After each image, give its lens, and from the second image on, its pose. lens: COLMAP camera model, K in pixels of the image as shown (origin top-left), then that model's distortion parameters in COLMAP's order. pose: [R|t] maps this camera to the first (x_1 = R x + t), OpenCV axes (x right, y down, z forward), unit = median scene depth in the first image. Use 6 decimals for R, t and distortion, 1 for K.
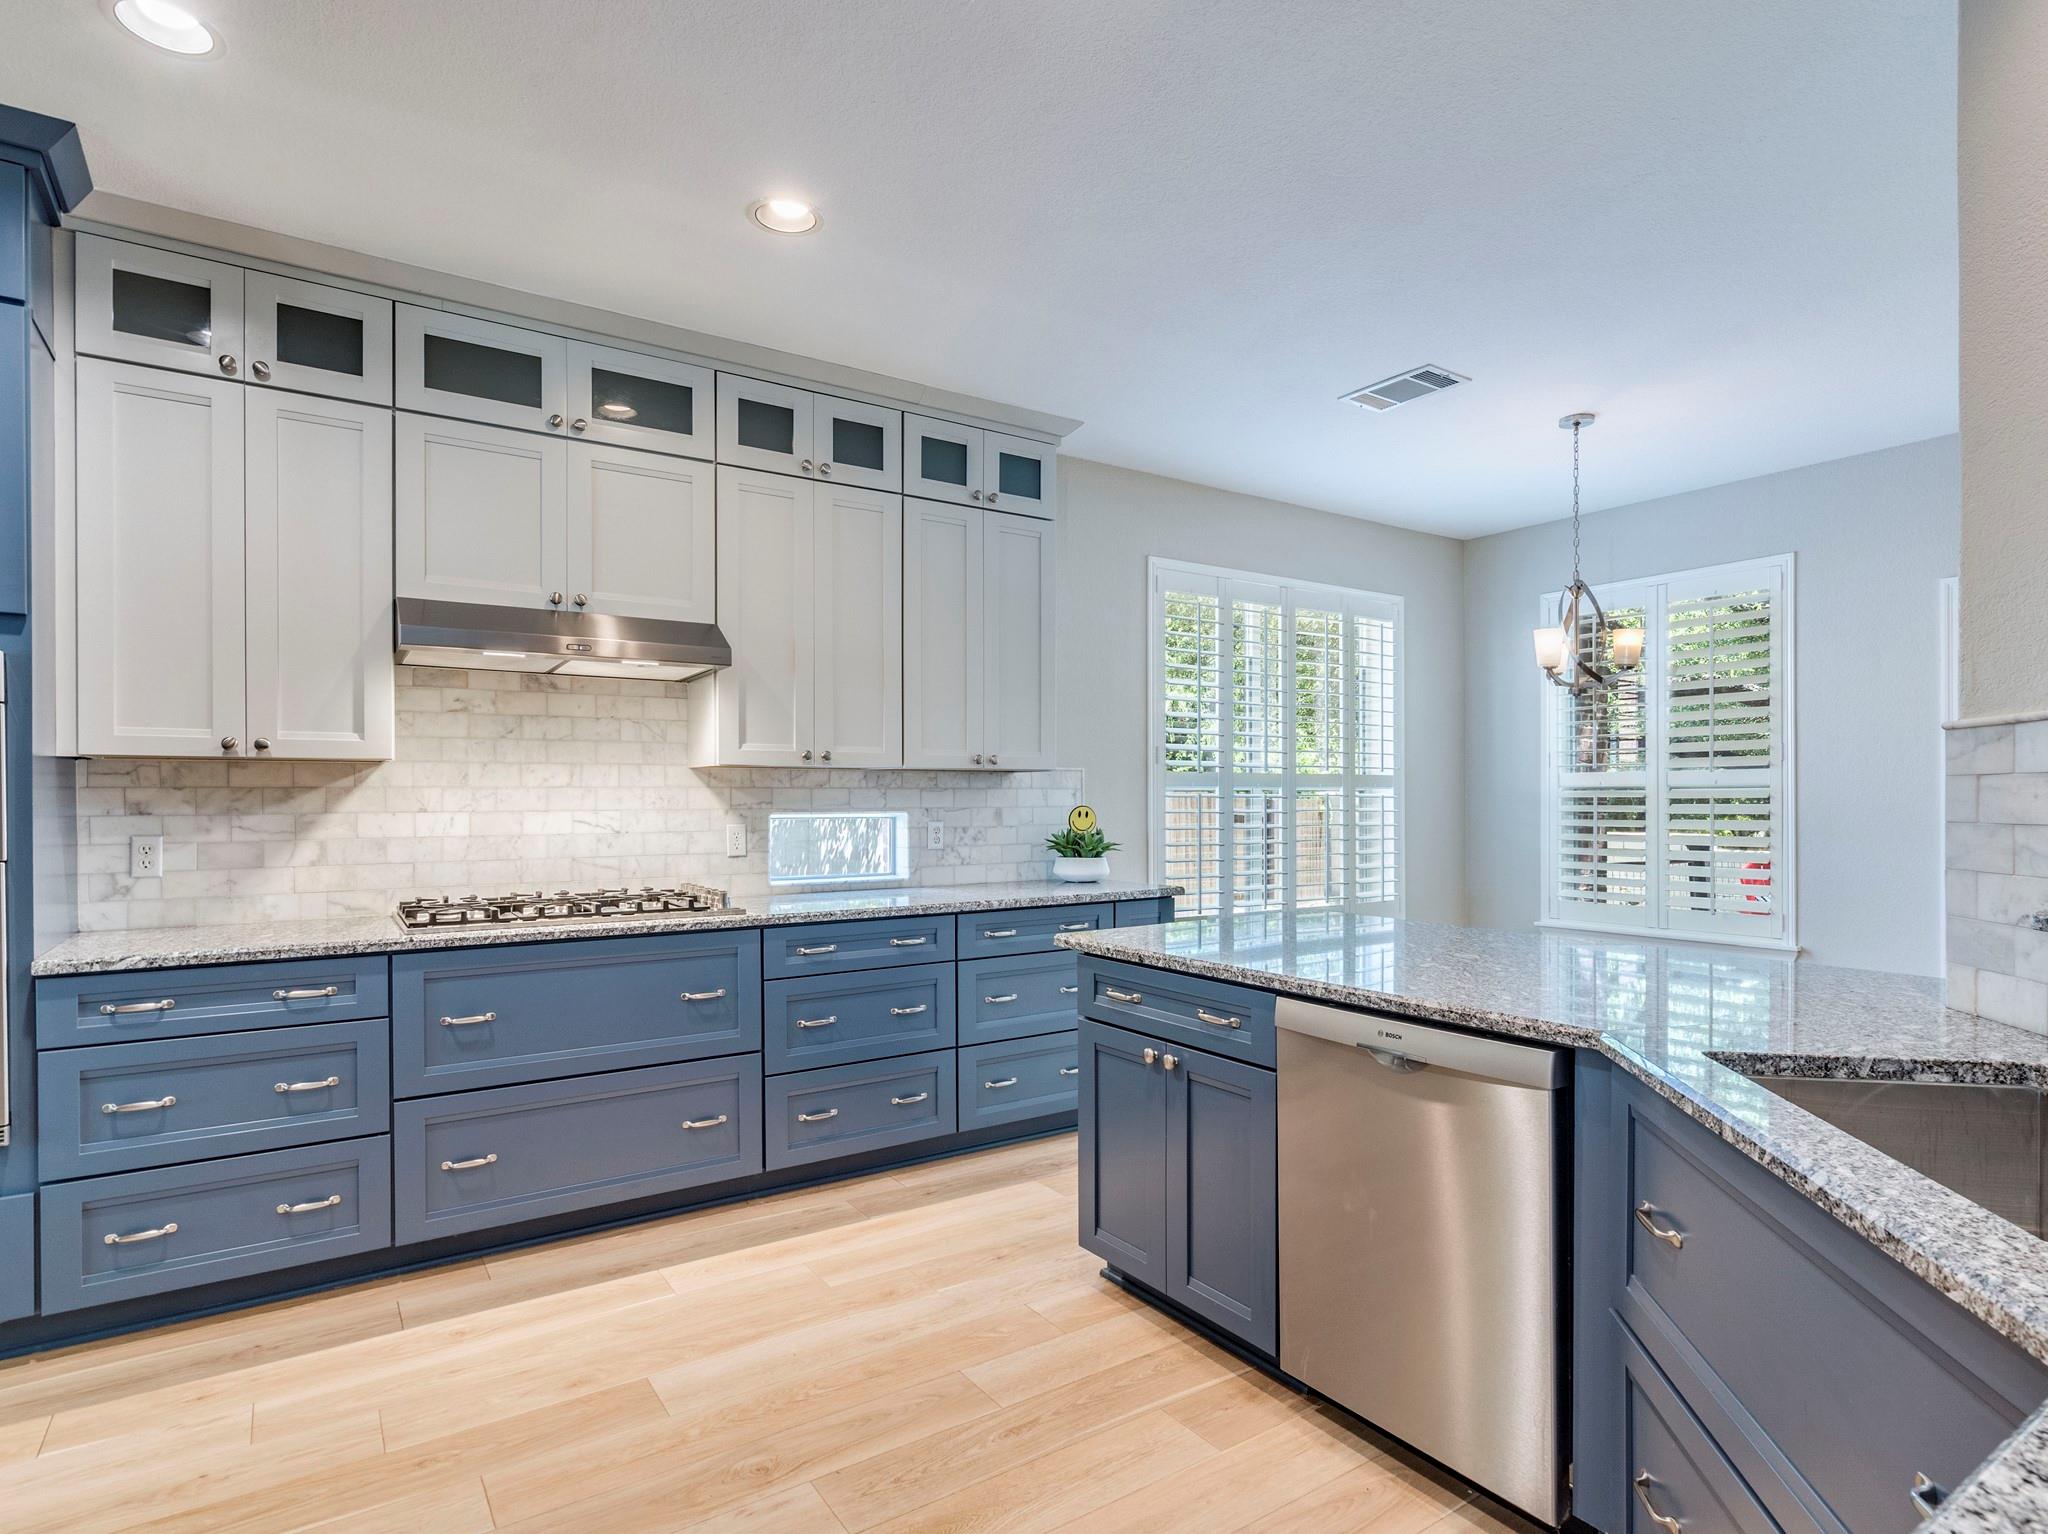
lens RADIAL K [[1060.0, 0, 1054.3], [0, 1060.0, 812.3], [0, 0, 1]] dist [-0.006016, 0.002725]
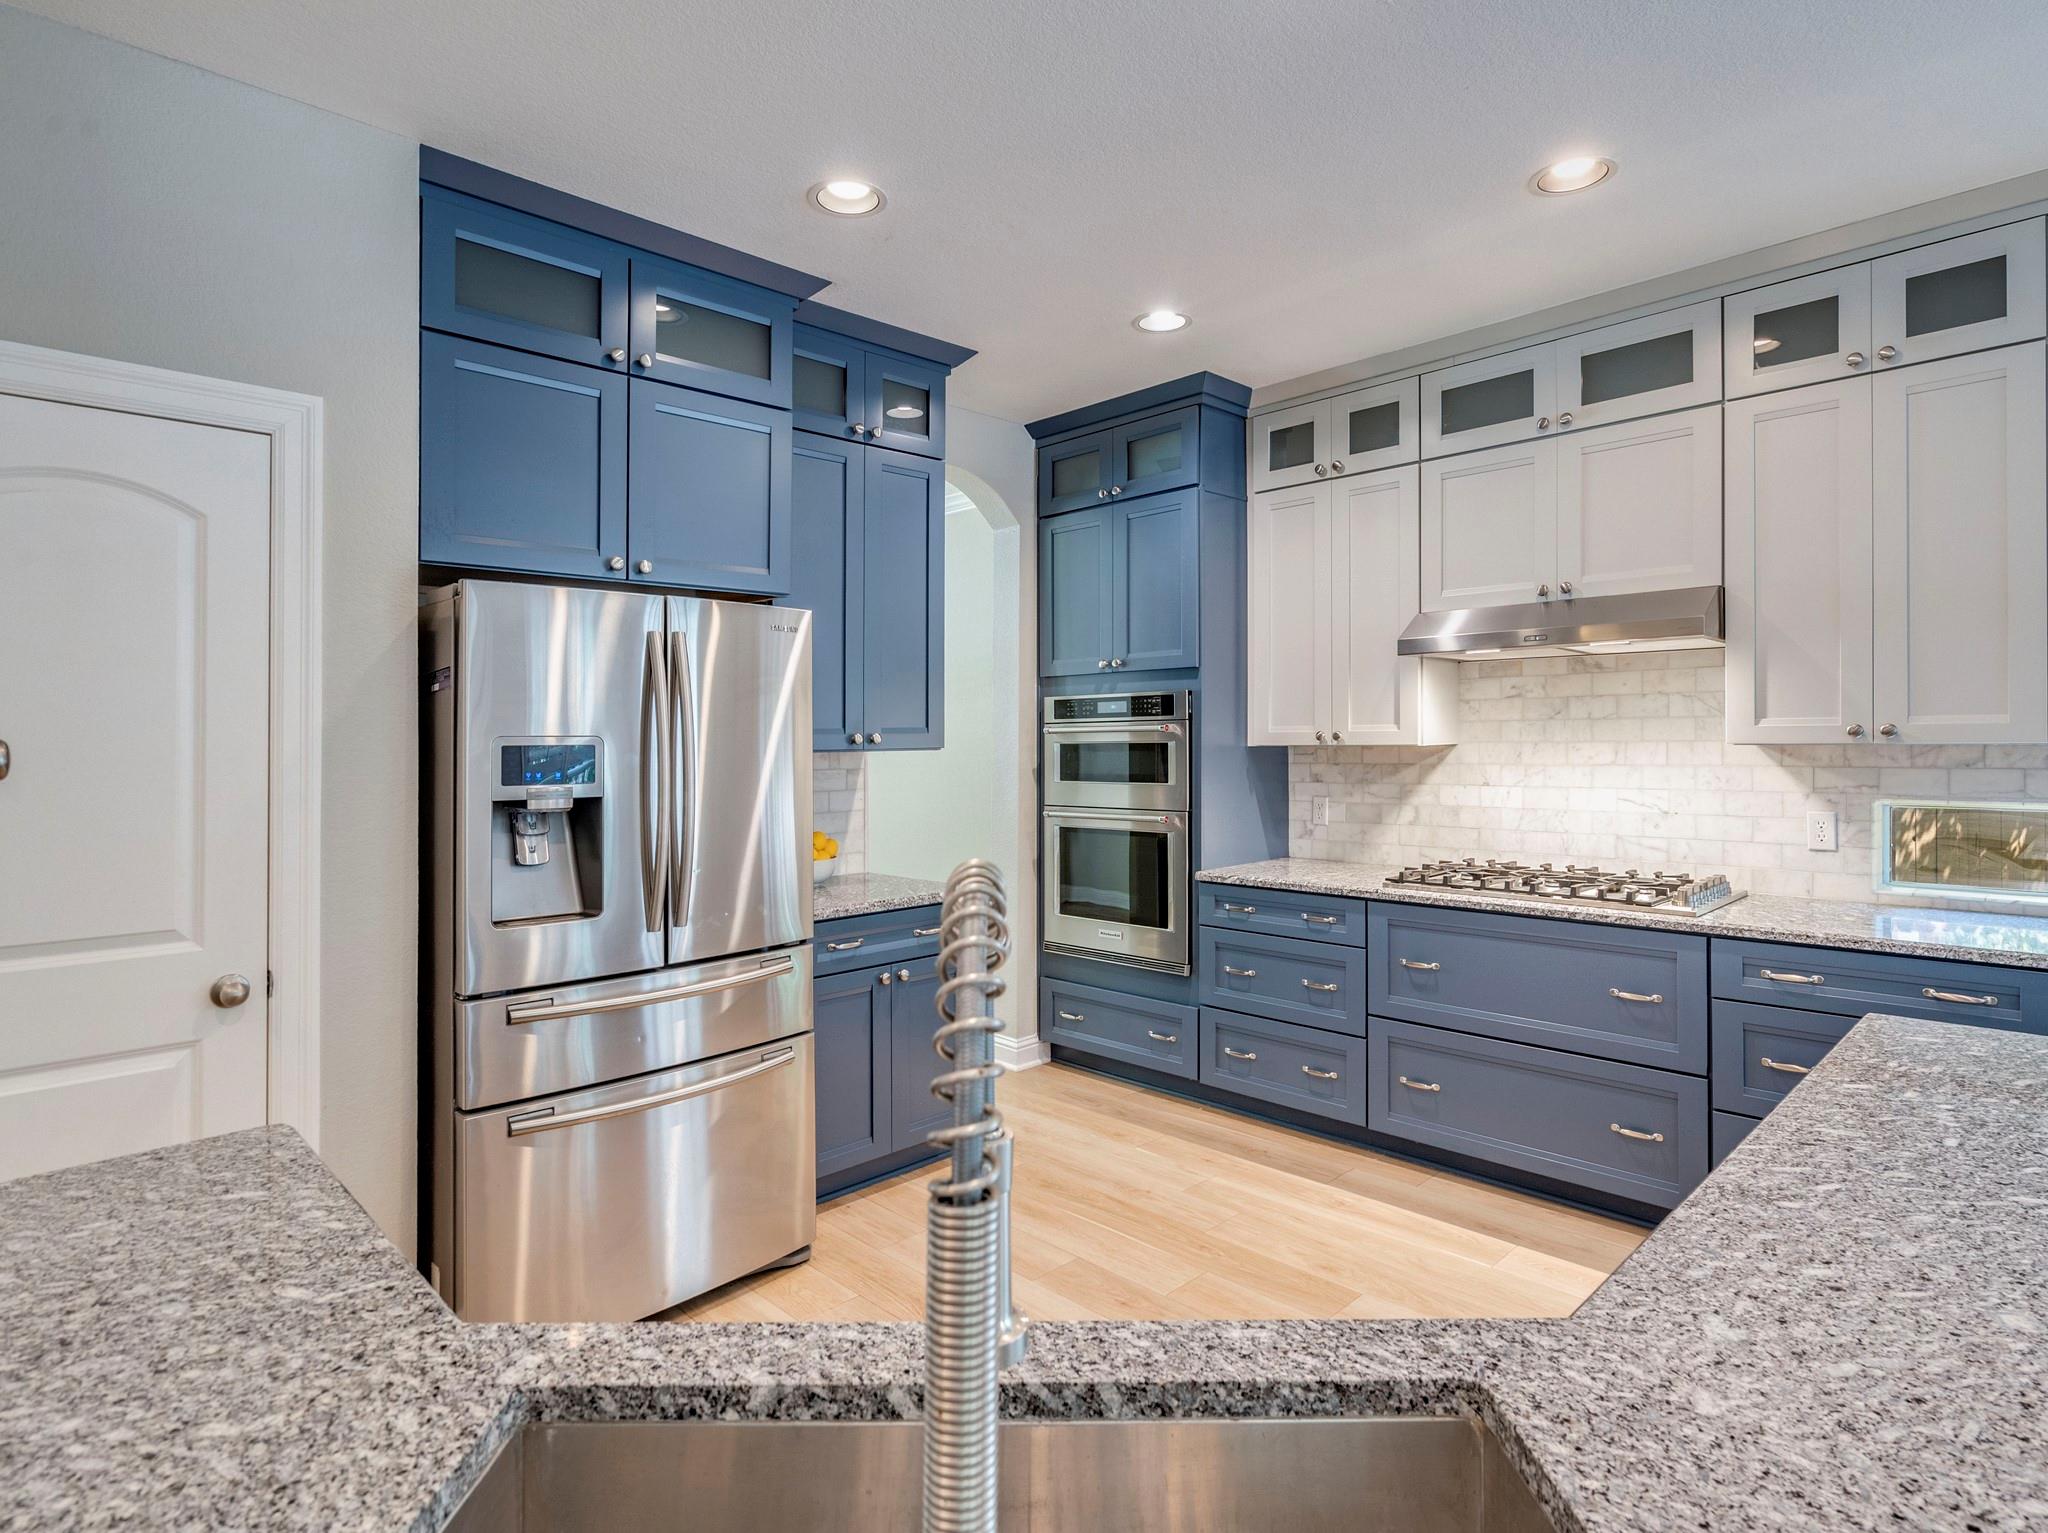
lens RADIAL K [[1060.0, 0, 1009.2], [0, 1060.0, 741.8], [0, 0, 1]] dist [-0.006016, 0.002725]
pose [[0.196574, 0.000505, -0.980489, 0.438572], [-0.007174, 0.999974, -0.000923, -0.043122], [0.980463, 0.007216, 0.196573, 0.252993]]
